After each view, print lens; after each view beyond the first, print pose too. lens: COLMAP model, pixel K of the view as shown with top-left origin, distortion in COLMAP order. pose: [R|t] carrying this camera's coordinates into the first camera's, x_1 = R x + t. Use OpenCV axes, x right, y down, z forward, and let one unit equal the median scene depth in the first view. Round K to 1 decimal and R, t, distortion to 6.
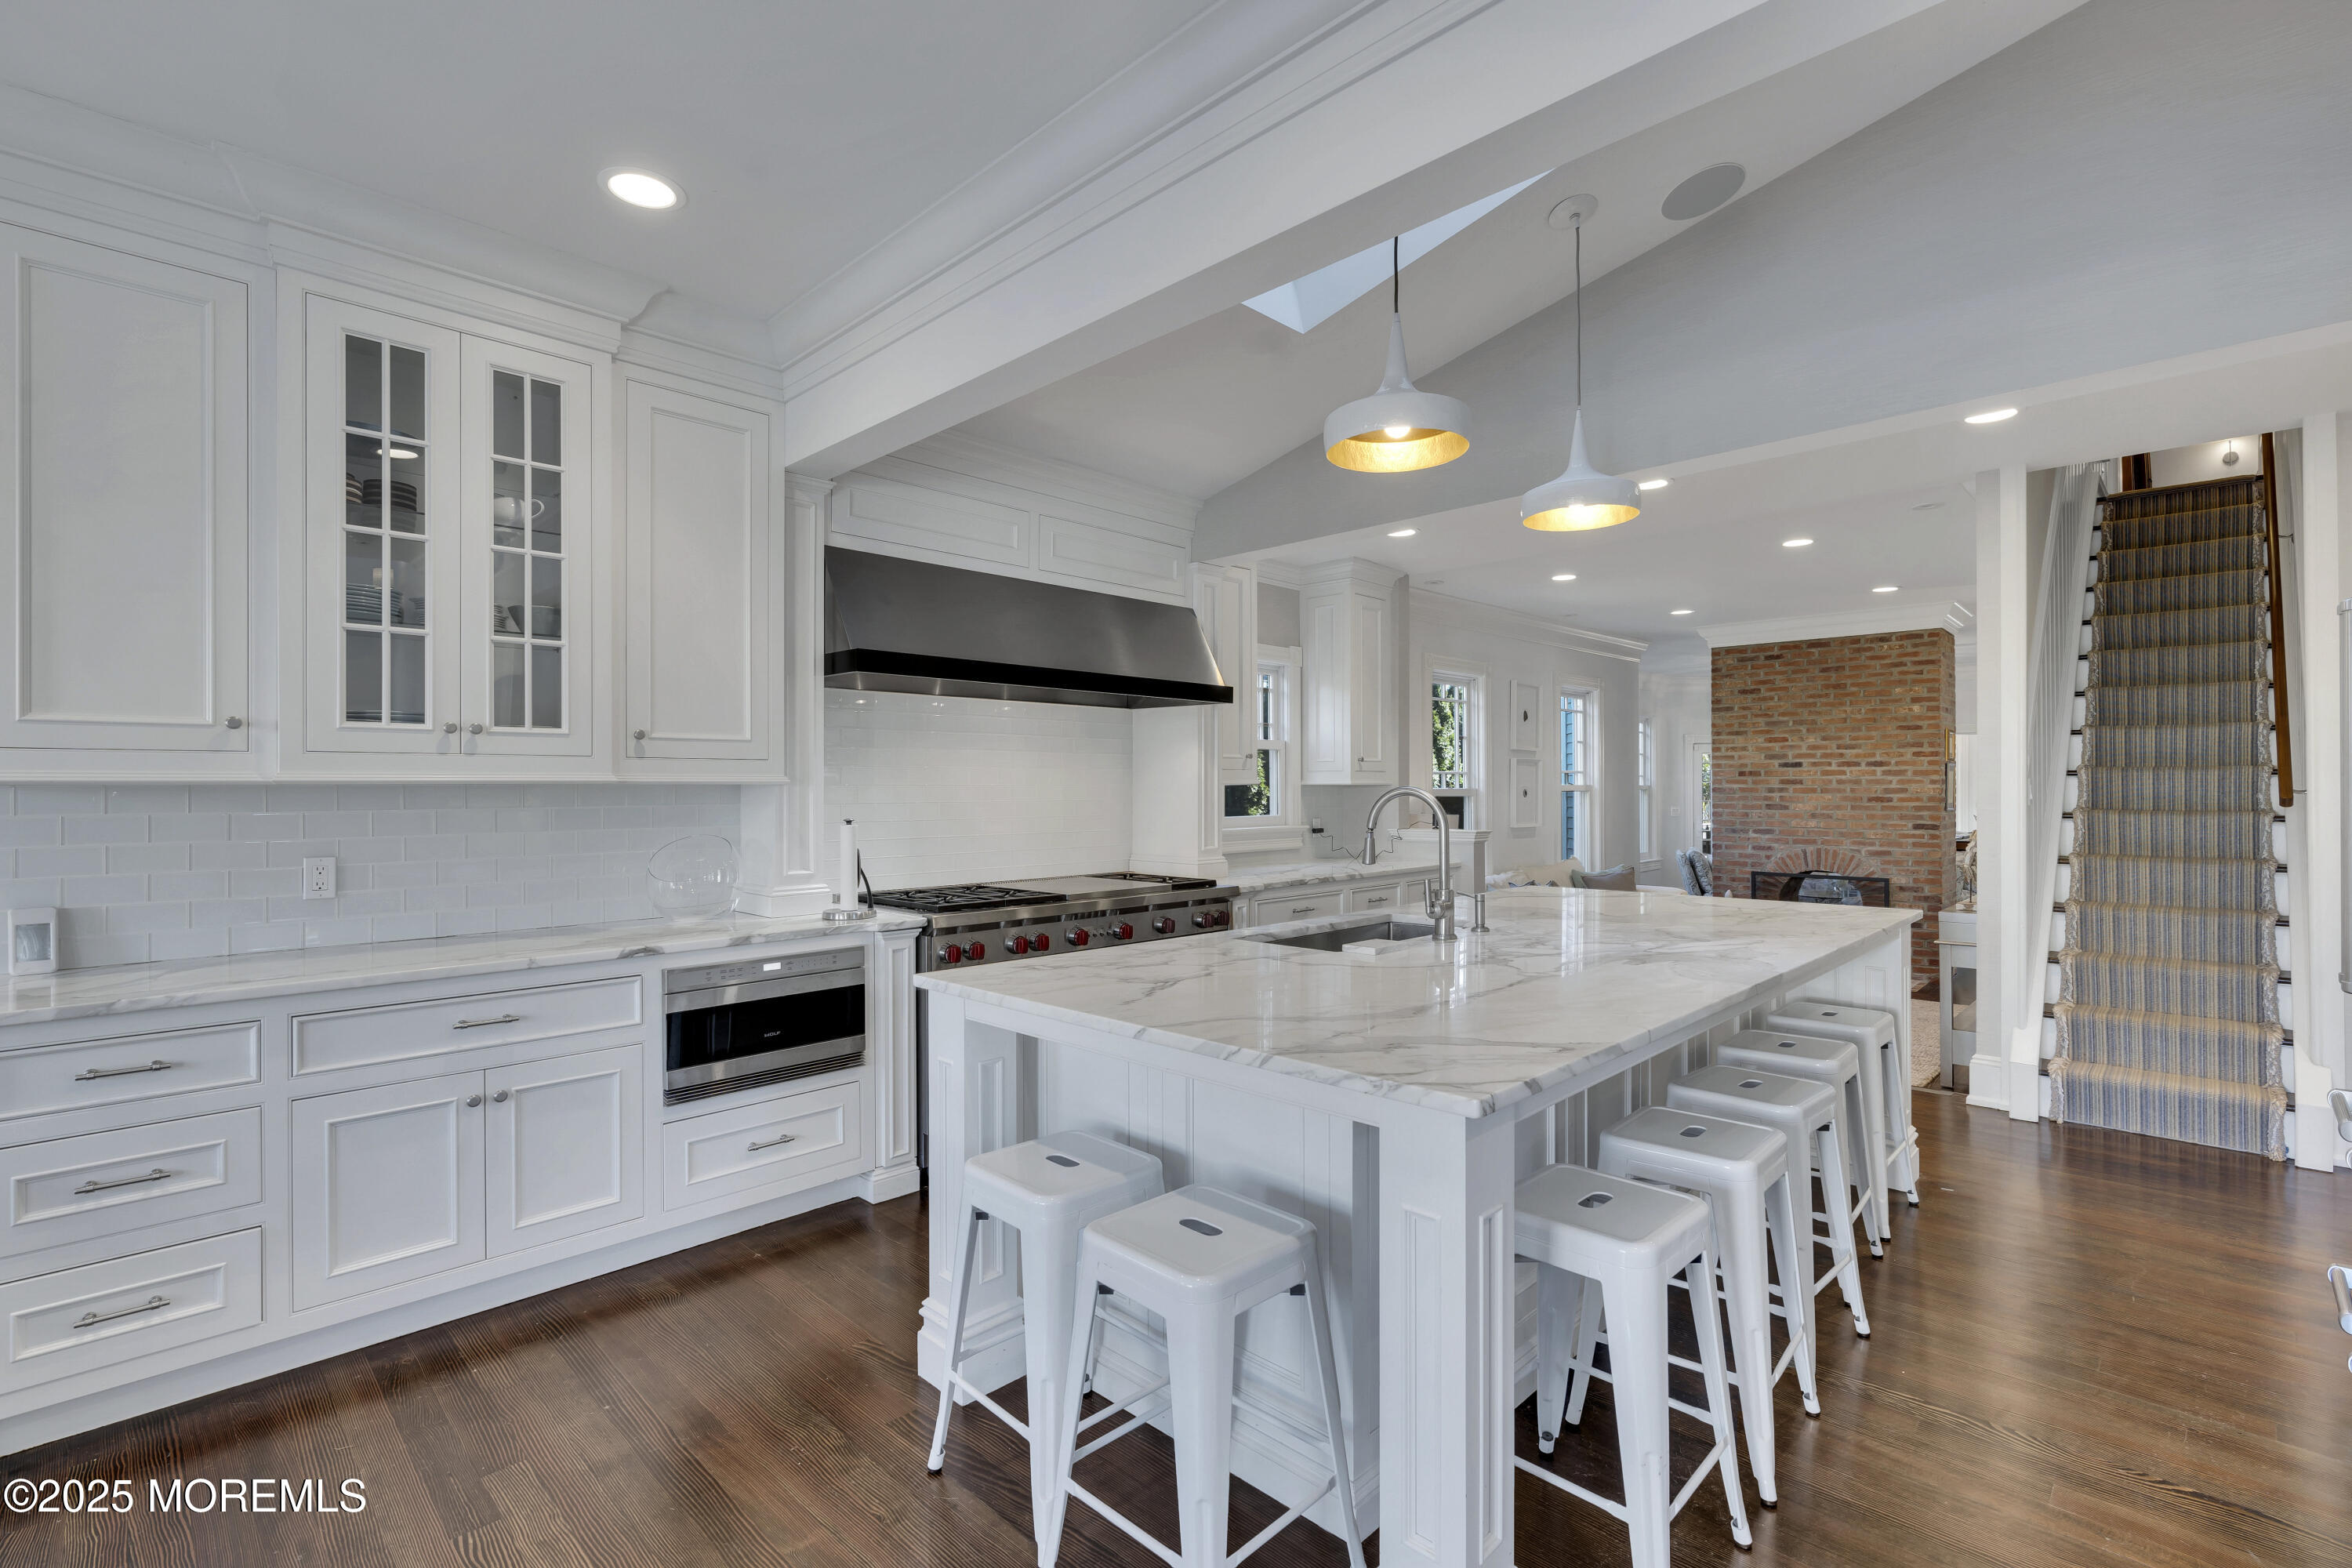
lens RADIAL K [[1061.3, 0, 1198.8], [0, 1061.3, 787.5], [0, 0, 1]] dist [-0.012392, 0.004428]
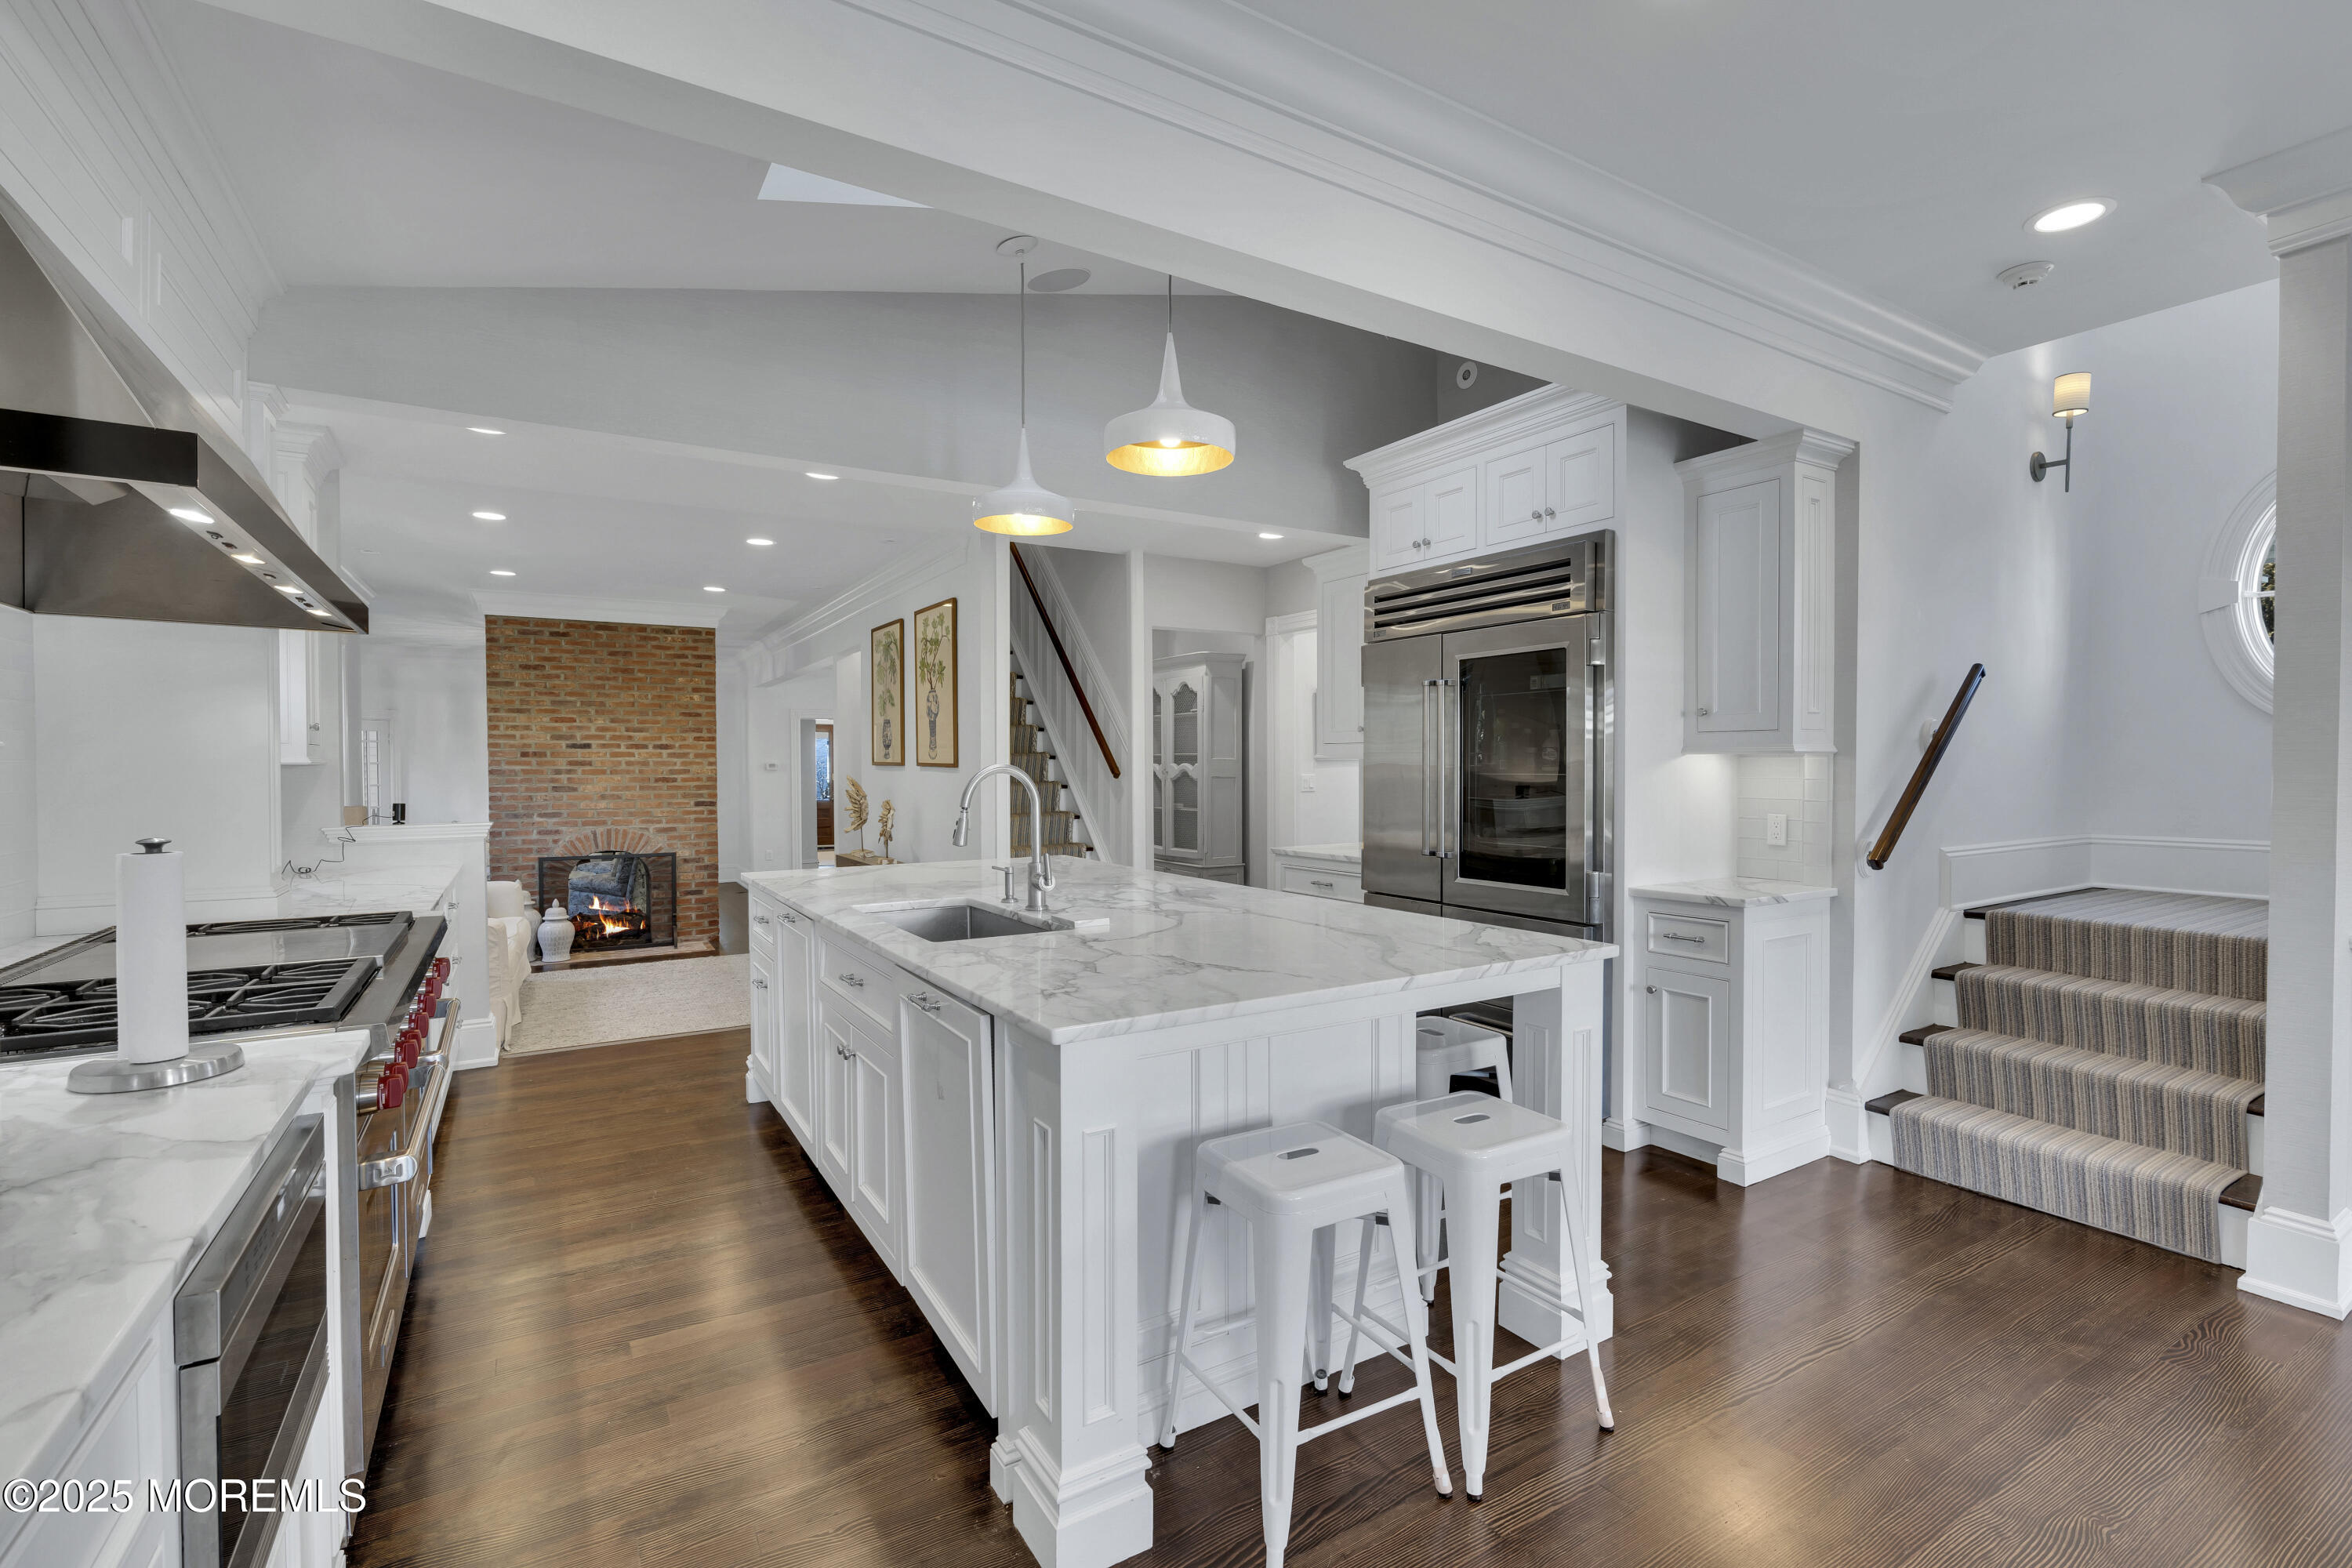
lens RADIAL K [[1061.3, 0, 1198.8], [0, 1061.3, 787.5], [0, 0, 1]] dist [-0.012392, 0.004428]
pose [[0.237719, -0.018535, 0.971157, -0.362460], [0.003144, 0.999827, 0.018312, 0.001338], [-0.971329, -0.001300, 0.237736, 0.286159]]
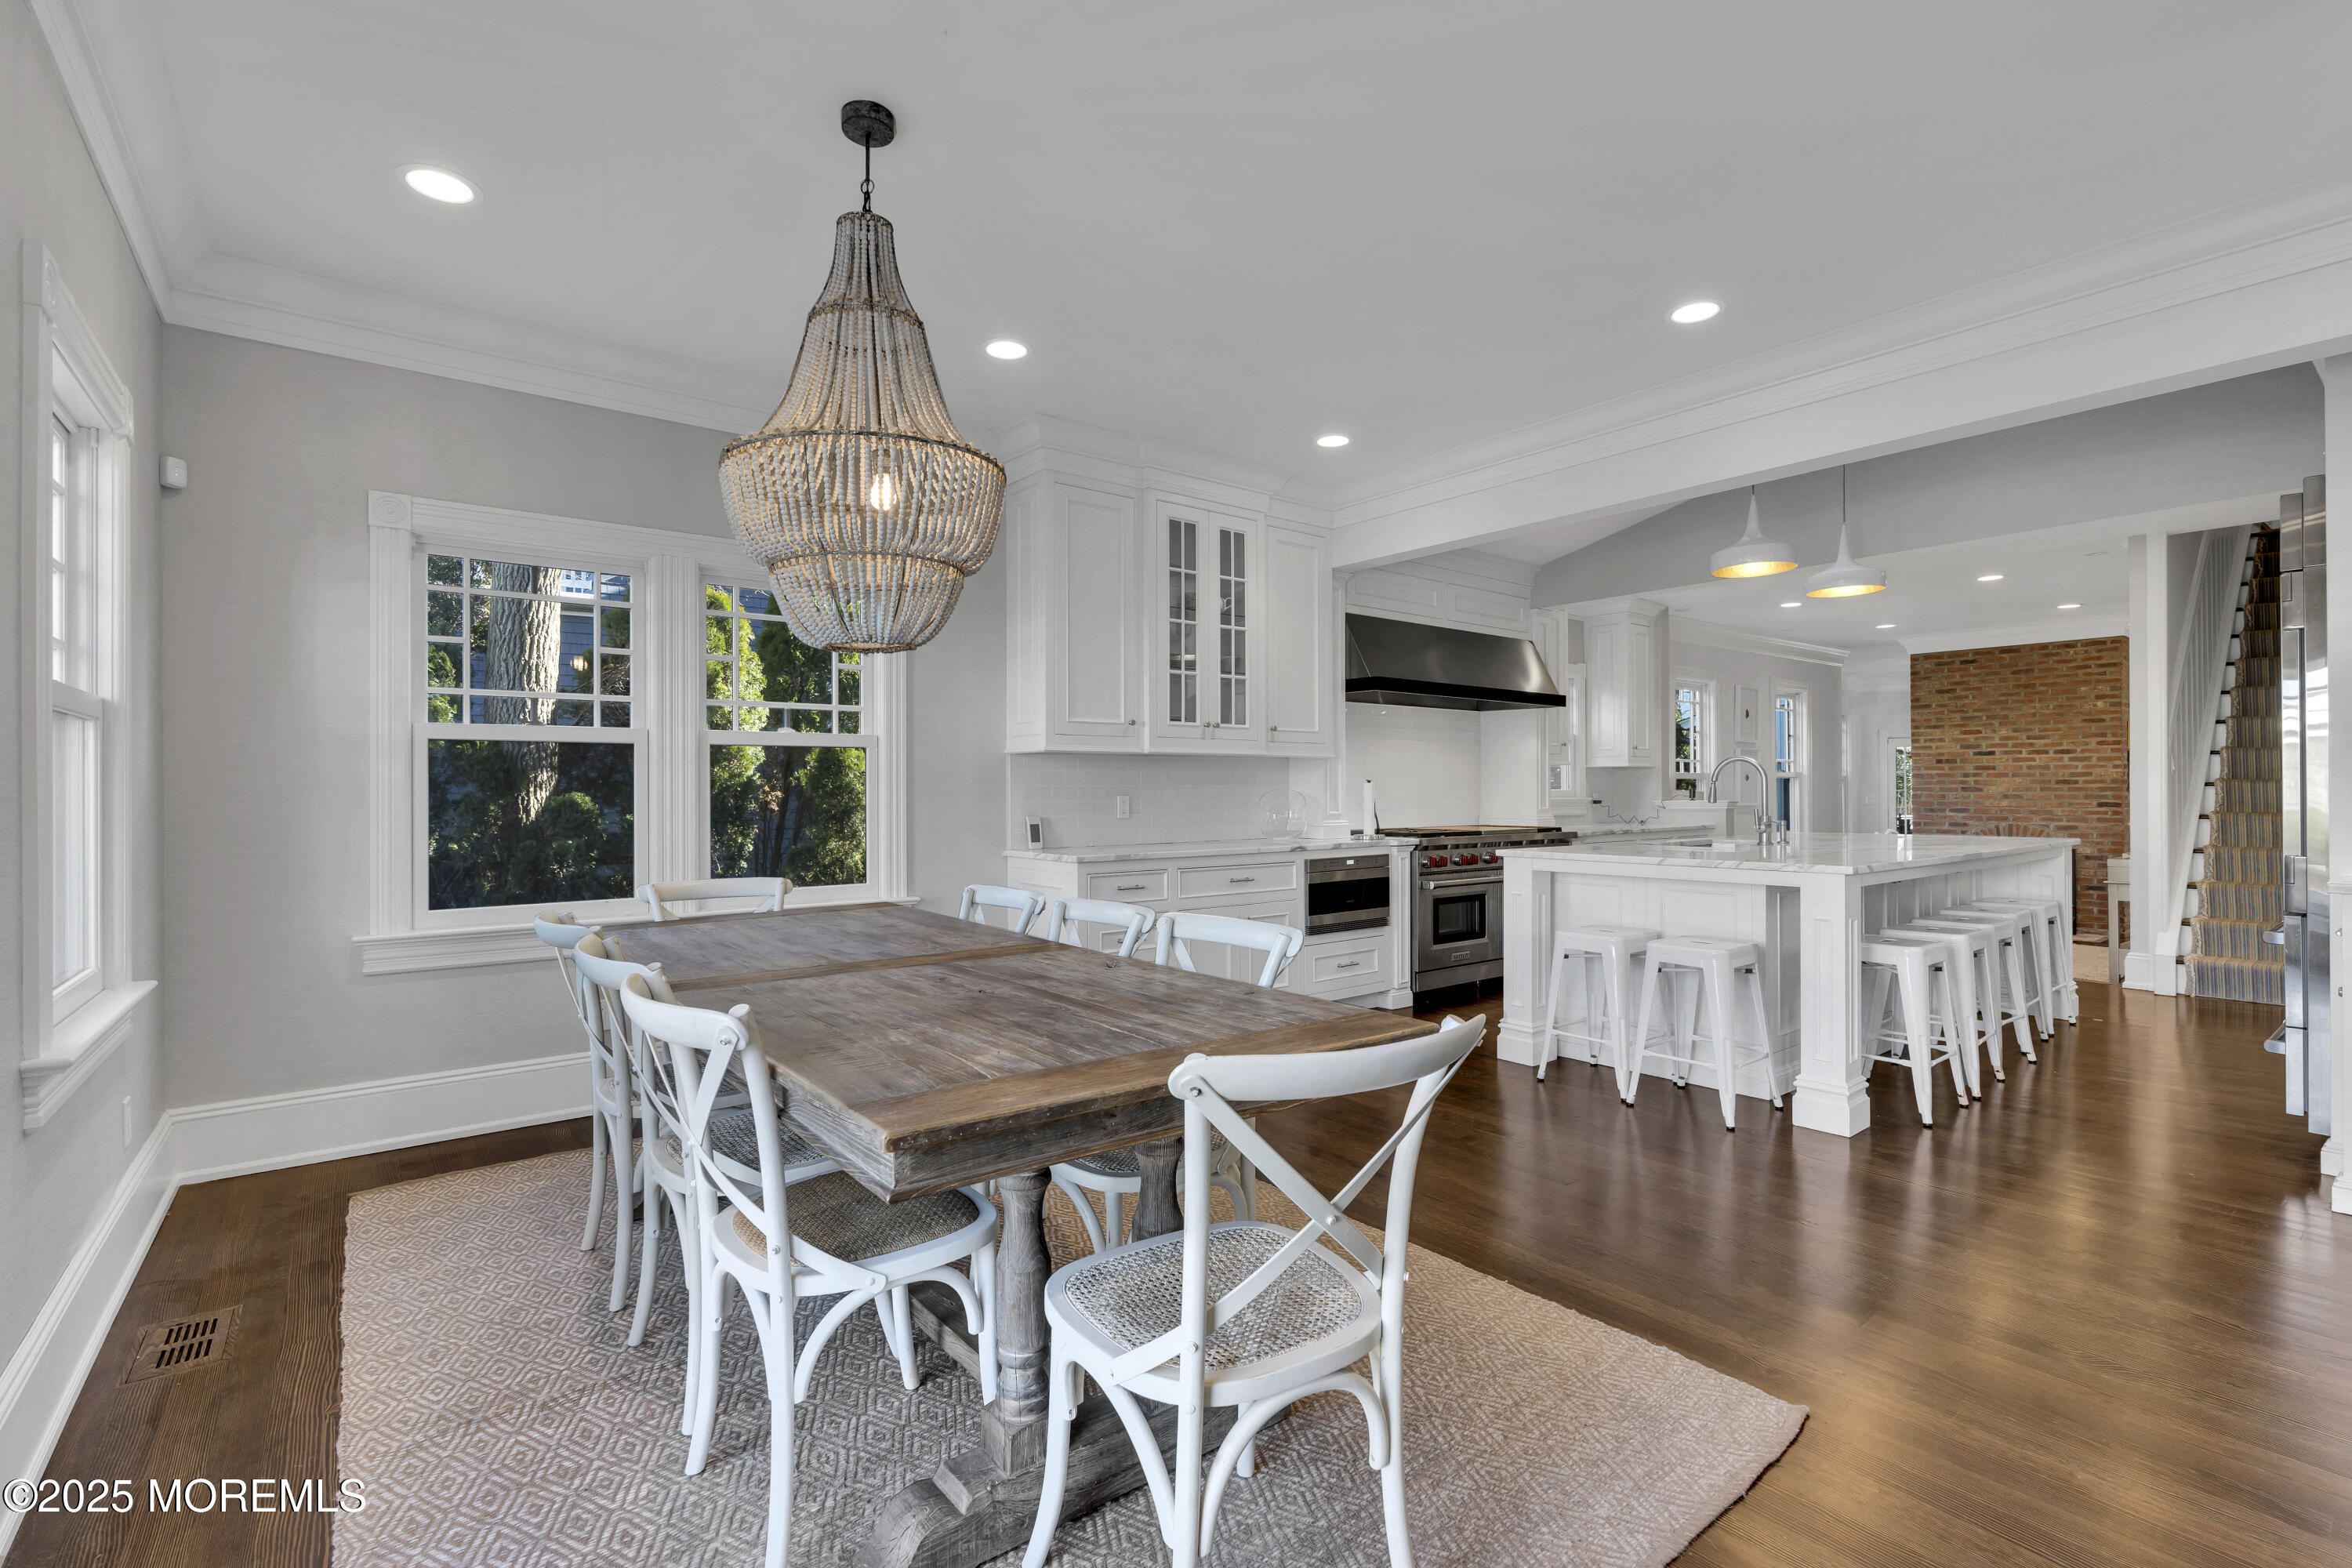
lens RADIAL K [[1061.3, 0, 1198.8], [0, 1061.3, 787.5], [0, 0, 1]] dist [-0.012392, 0.004428]
pose [[0.991723, -0.001212, -0.128387, -0.215175], [0.000890, 0.999996, -0.002564, 0.026030], [0.128390, 0.002429, 0.991721, -0.380713]]
